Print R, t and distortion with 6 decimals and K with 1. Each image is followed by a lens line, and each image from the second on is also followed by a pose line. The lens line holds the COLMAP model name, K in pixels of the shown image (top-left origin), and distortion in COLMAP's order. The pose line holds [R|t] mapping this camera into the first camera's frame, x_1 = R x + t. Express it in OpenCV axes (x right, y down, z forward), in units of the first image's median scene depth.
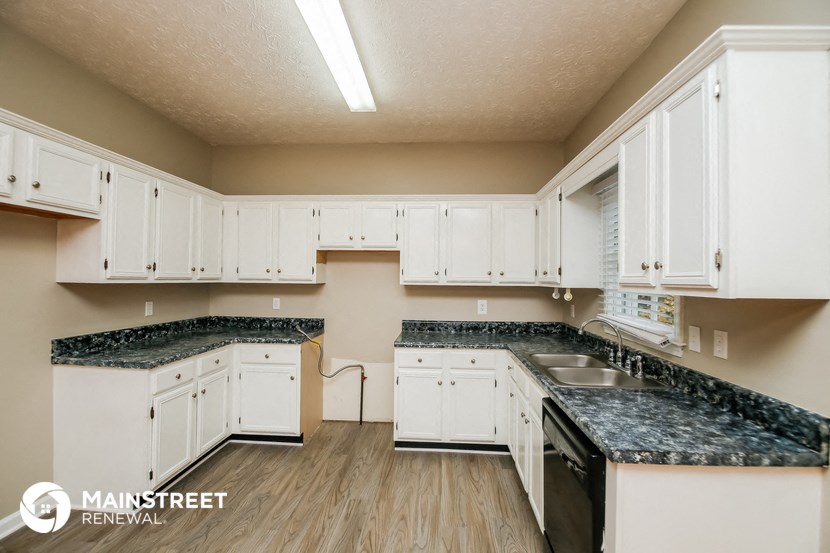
lens RADIAL K [[376.3, 0, 416.5], [0, 376.3, 277.7], [0, 0, 1]] dist [-0.002752, -0.005405]
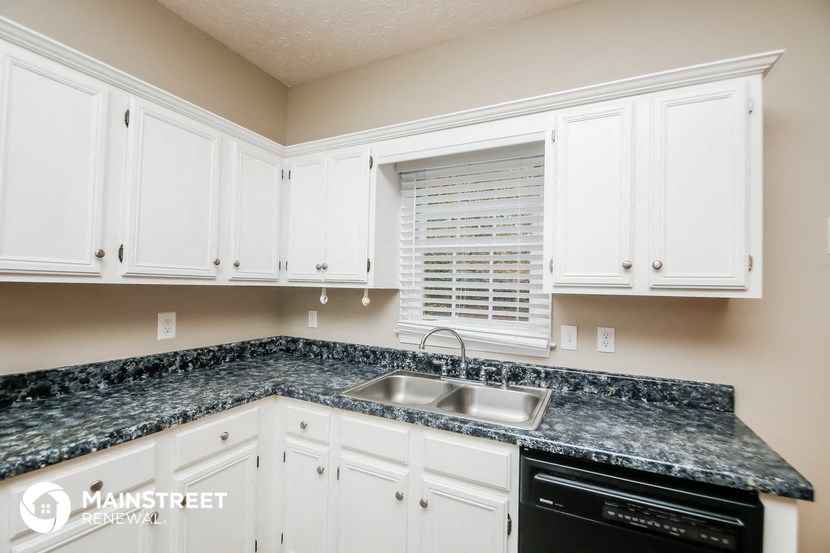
lens RADIAL K [[376.3, 0, 419.6], [0, 376.3, 281.4], [0, 0, 1]] dist [-0.002752, -0.005405]
pose [[0.374443, 0.008735, 0.927209, -0.382660], [-0.023198, 0.999731, -0.000049, 0.018217], [-0.926960, -0.021491, 0.374545, 1.023344]]
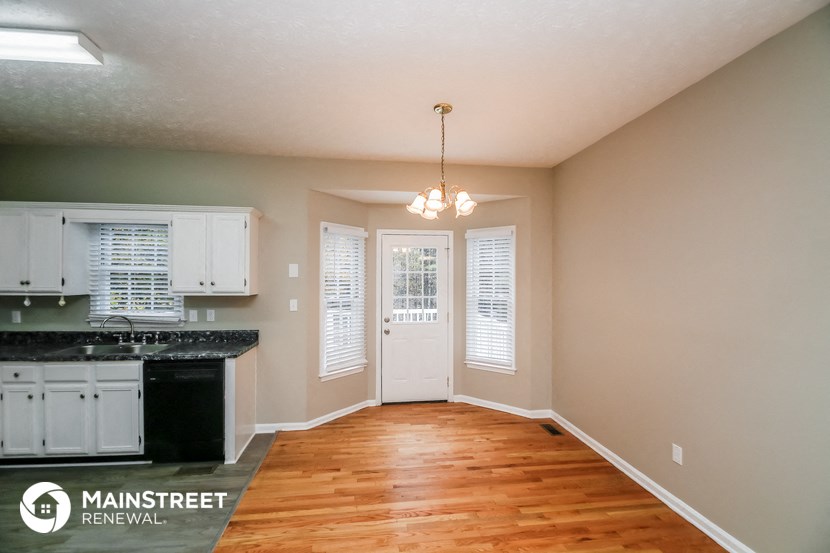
lens RADIAL K [[376.3, 0, 407.8], [0, 376.3, 278.7], [0, 0, 1]] dist [-0.002752, -0.005405]
pose [[-0.183503, -0.011645, 0.982950, -1.598495], [-0.011594, 0.999886, 0.009681, -0.083043], [-0.982951, -0.009620, -0.183617, 0.206334]]
